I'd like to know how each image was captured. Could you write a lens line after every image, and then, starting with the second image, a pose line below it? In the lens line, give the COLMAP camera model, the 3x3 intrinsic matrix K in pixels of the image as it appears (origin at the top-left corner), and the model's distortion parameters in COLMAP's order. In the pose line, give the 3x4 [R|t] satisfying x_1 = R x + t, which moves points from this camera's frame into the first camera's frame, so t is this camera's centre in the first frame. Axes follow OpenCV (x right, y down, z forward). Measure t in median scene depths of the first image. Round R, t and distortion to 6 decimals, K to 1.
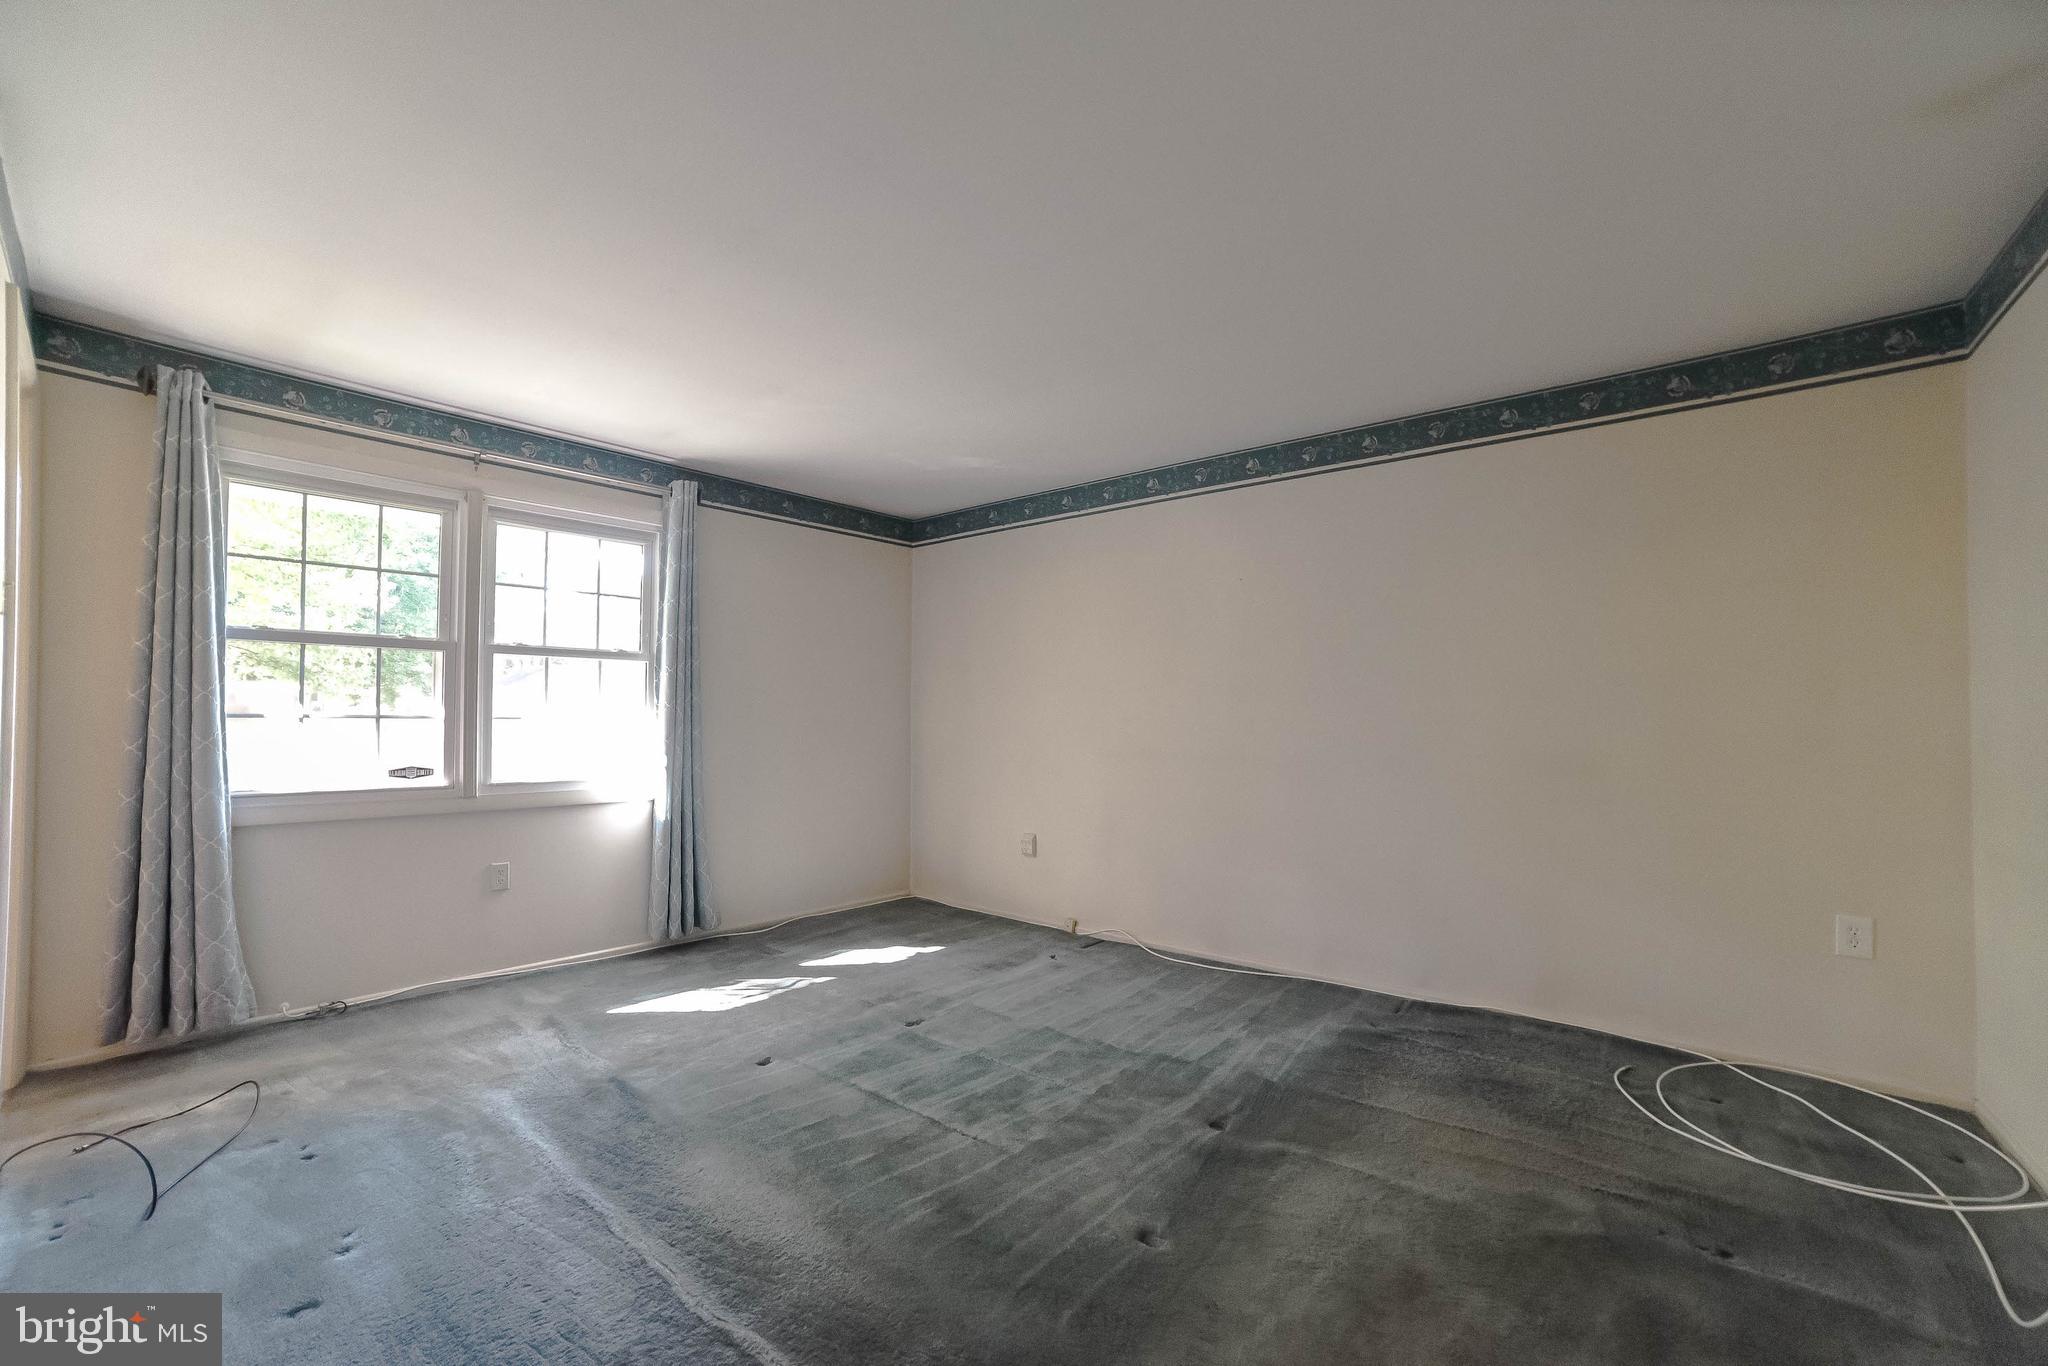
lens RADIAL K [[830.0, 0, 1023.4], [0, 830.0, 705.0], [0, 0, 1]] dist [-0.097854, 0.038859]
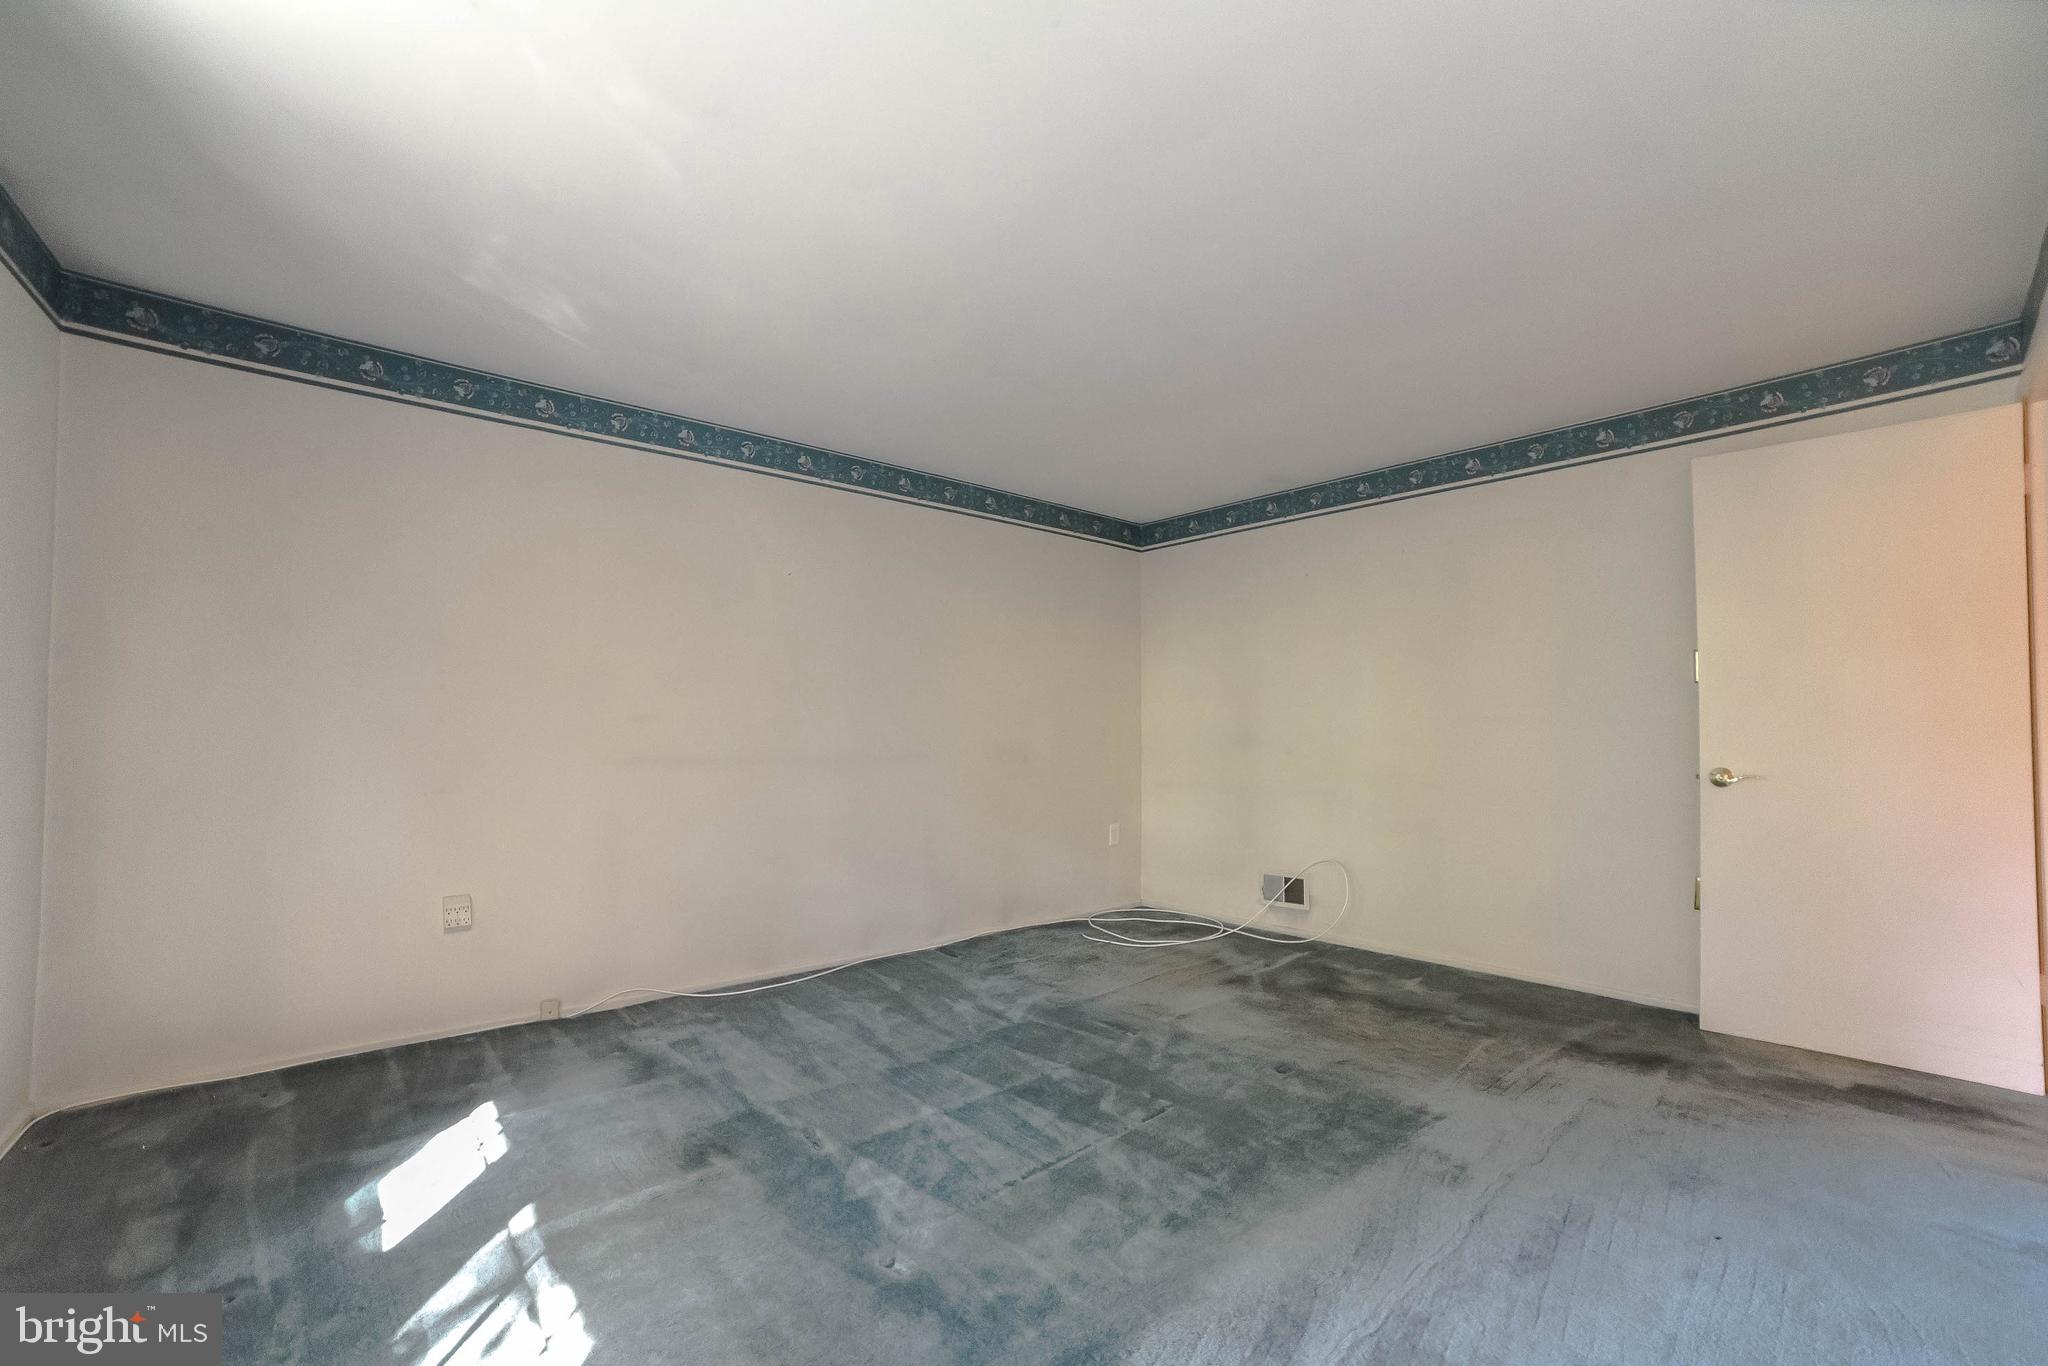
lens RADIAL K [[830.0, 0, 1023.4], [0, 830.0, 705.0], [0, 0, 1]] dist [-0.097854, 0.038859]
pose [[0.147635, 0.026847, 0.988677, -0.690306], [-0.024797, 0.999418, -0.023436, 0.013789], [-0.988731, -0.021056, 0.148215, 0.610850]]
